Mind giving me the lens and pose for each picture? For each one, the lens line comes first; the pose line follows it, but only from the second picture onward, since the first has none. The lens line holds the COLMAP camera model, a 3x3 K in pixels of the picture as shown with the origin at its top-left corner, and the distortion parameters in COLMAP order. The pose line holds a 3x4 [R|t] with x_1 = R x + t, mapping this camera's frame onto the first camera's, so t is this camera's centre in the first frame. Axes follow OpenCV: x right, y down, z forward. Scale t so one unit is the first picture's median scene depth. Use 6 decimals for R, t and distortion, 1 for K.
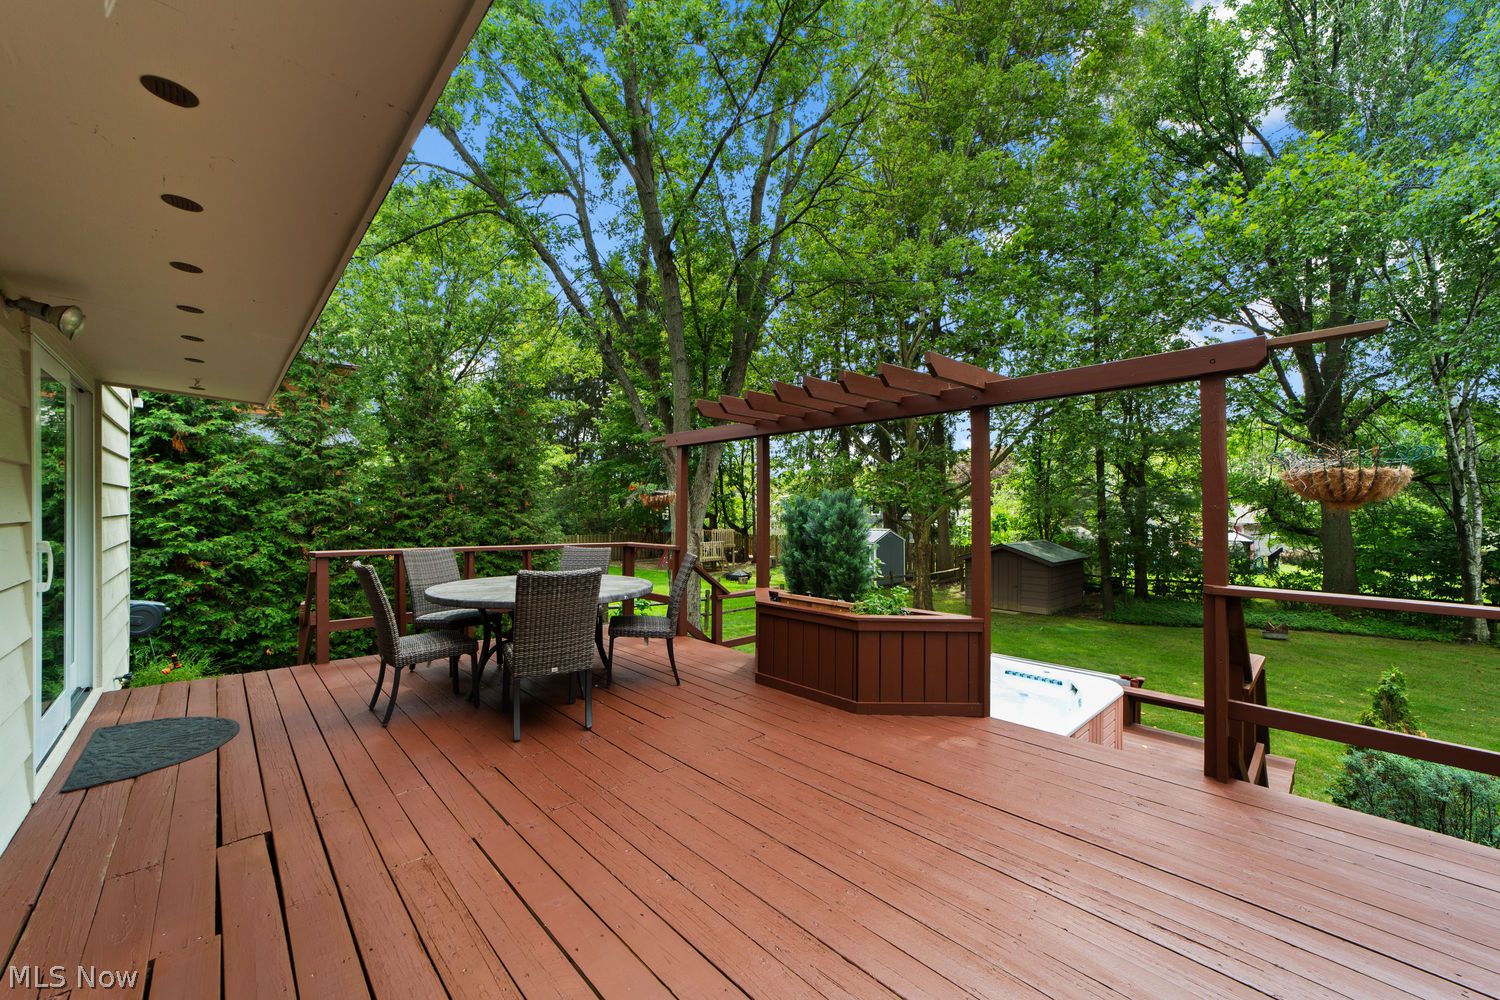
lens RADIAL K [[577.8, 0, 741.9], [0, 577.8, 502.1], [0, 0, 1]] dist [-0.010672, 0.006203]
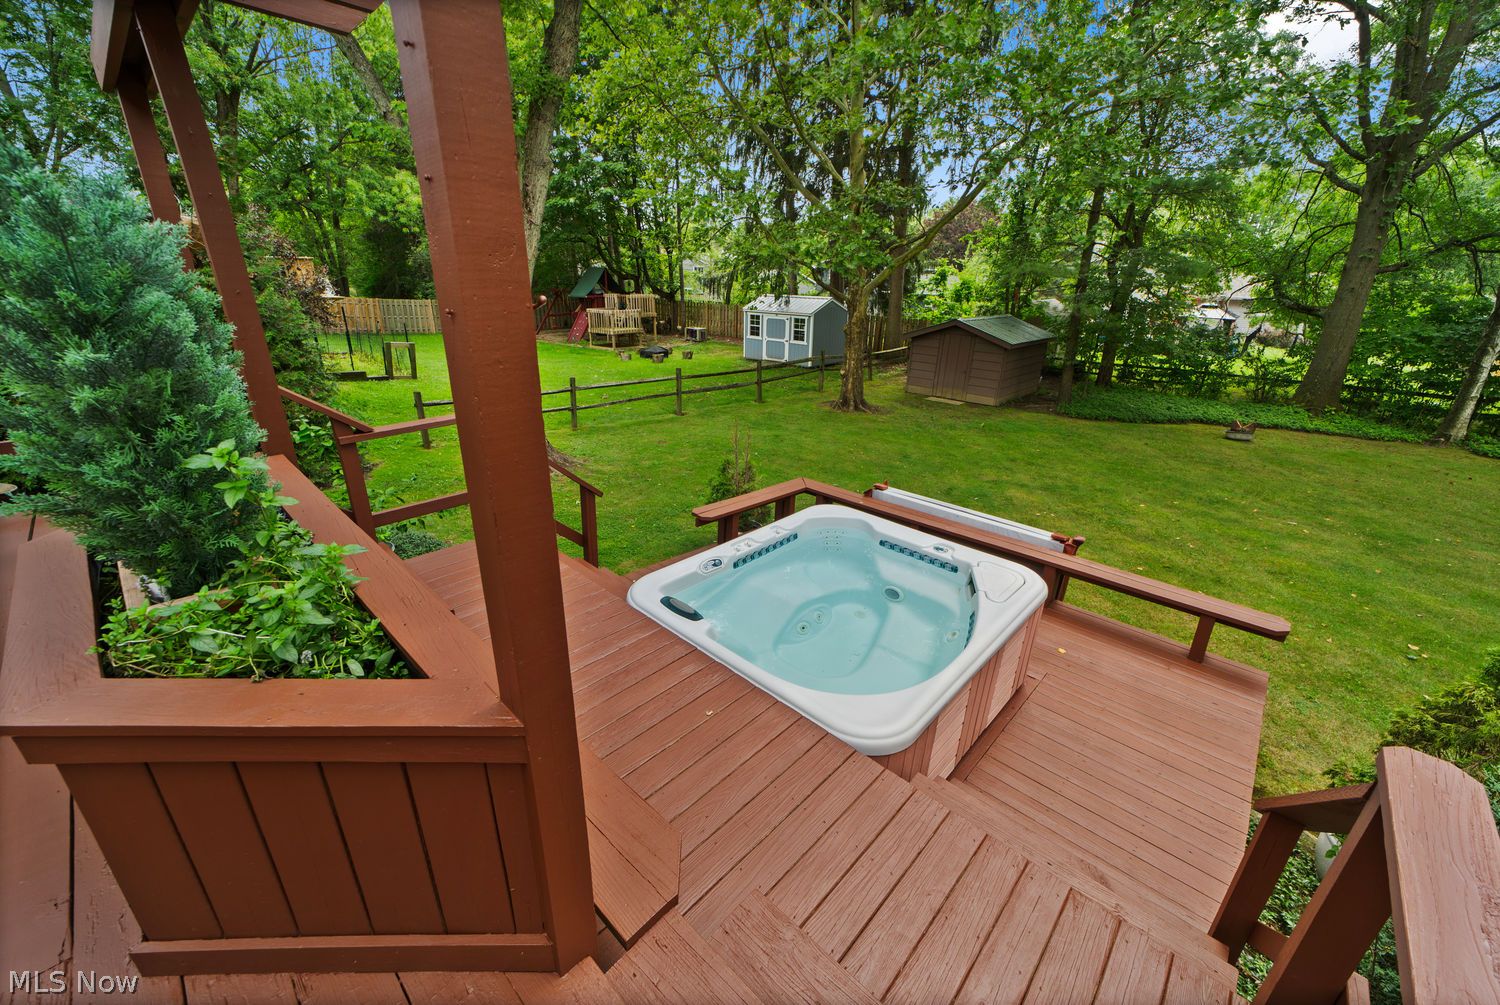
lens RADIAL K [[577.8, 0, 747.6], [0, 577.8, 500.0], [0, 0, 1]] dist [-0.010672, 0.006203]
pose [[0.997975, -0.006139, 0.063304, 0.098494], [-0.018482, 0.924383, 0.381017, 0.002053], [-0.060856, -0.381416, 0.922398, 0.158559]]
